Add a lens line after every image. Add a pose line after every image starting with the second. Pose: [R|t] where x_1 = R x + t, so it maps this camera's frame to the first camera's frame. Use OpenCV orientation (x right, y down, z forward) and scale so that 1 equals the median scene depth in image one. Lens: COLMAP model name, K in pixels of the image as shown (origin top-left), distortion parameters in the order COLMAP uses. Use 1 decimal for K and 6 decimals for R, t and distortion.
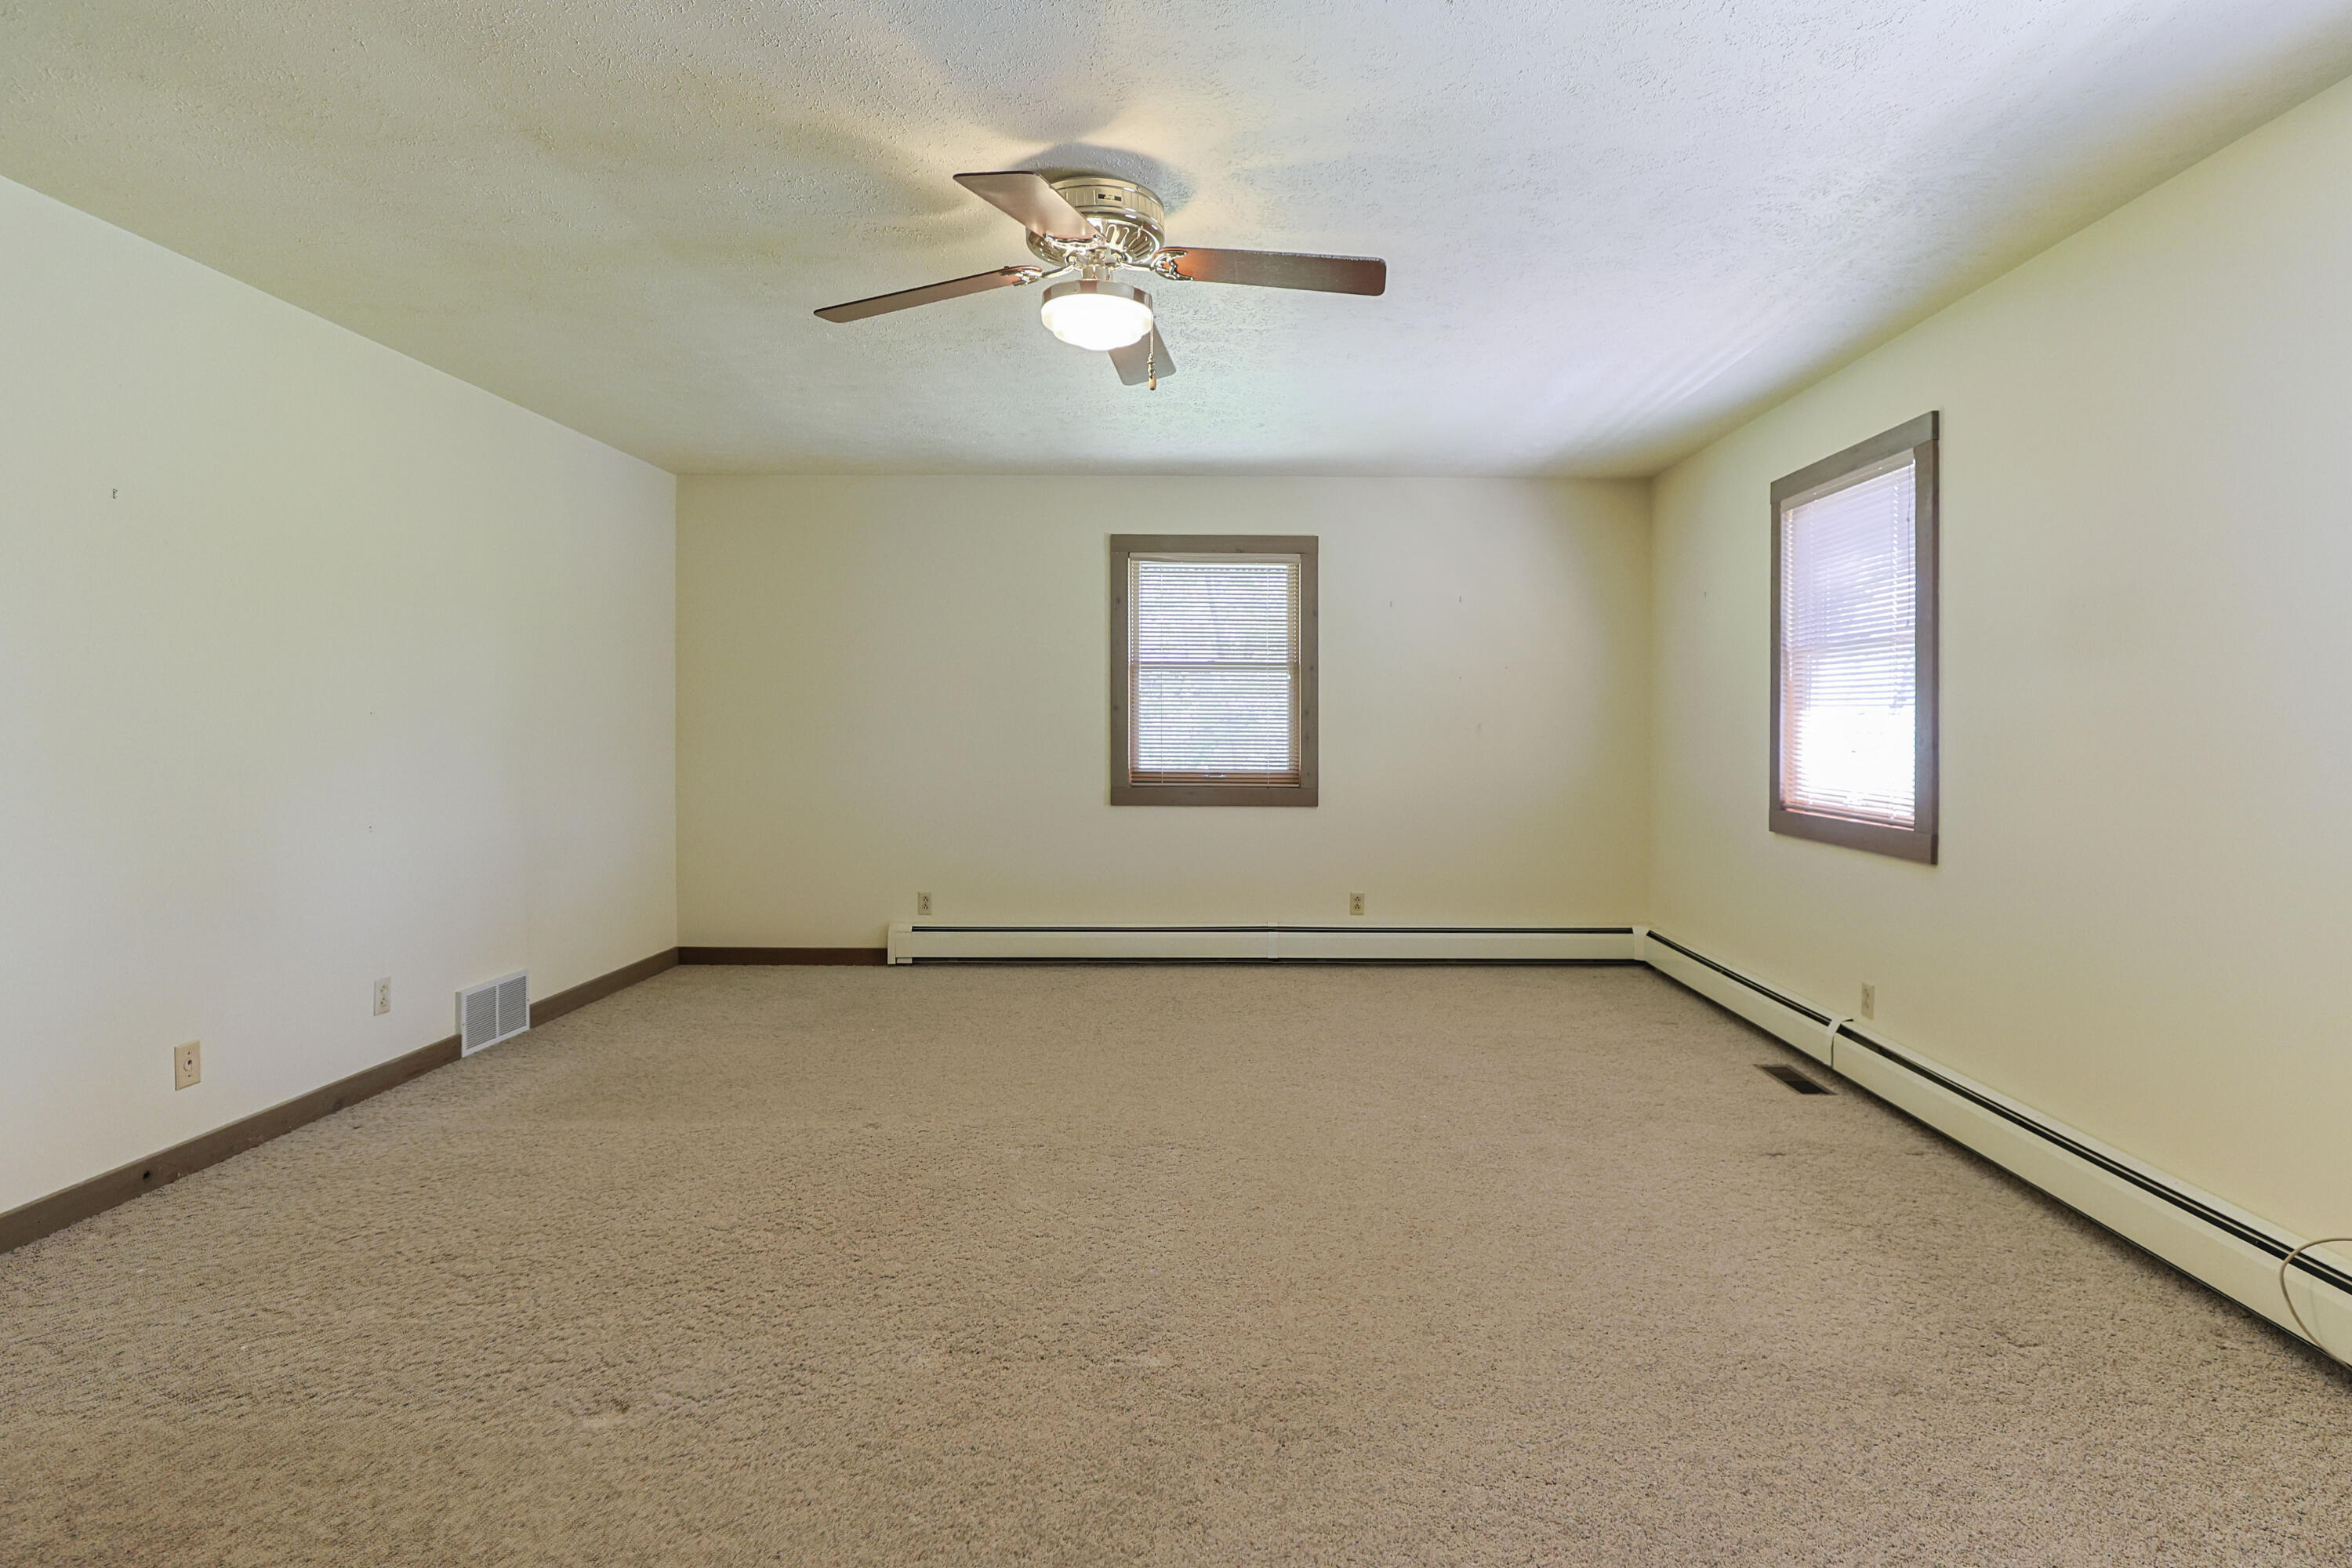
lens RADIAL K [[1143.9, 0, 1264.0], [0, 1143.9, 742.3], [0, 0, 1]] dist [-0.018365, 0.014265]
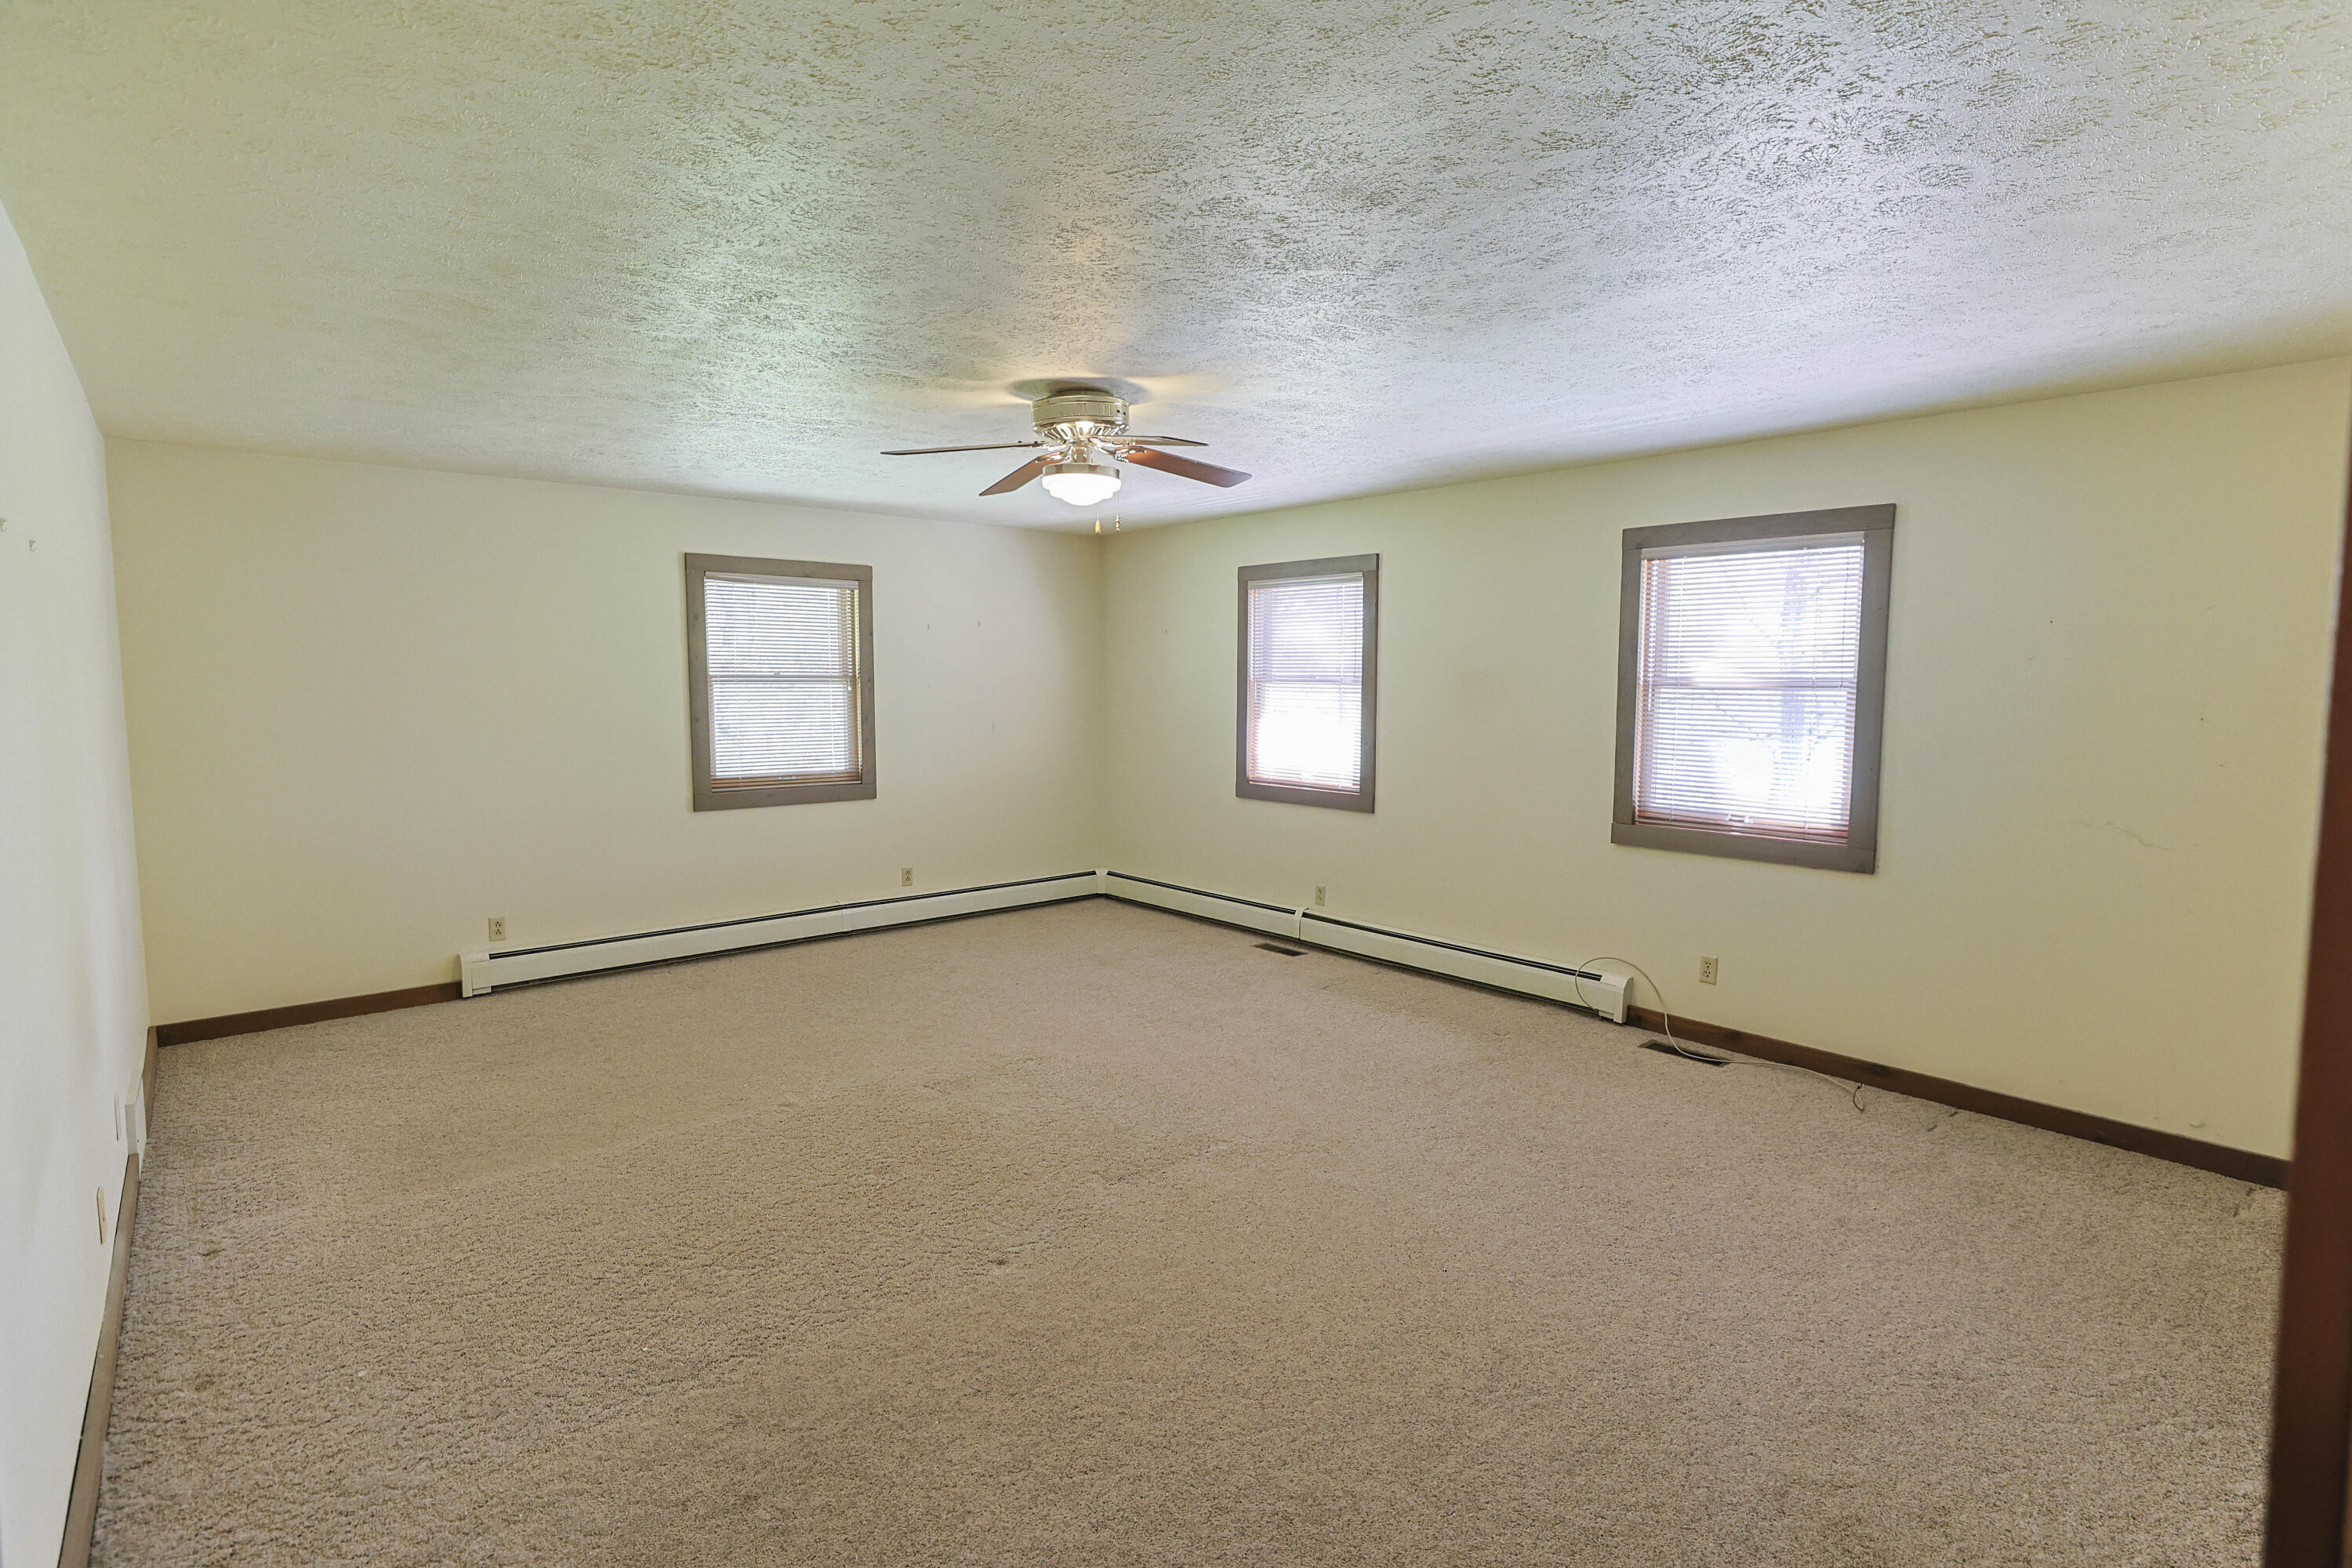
lens RADIAL K [[1143.9, 0, 1166.7], [0, 1143.9, 788.0], [0, 0, 1]] dist [-0.018365, 0.014265]
pose [[0.763049, -0.067525, 0.642804, -0.591007], [0.010739, 0.995715, 0.091850, -0.072985], [-0.646252, -0.063182, 0.760504, -0.103885]]
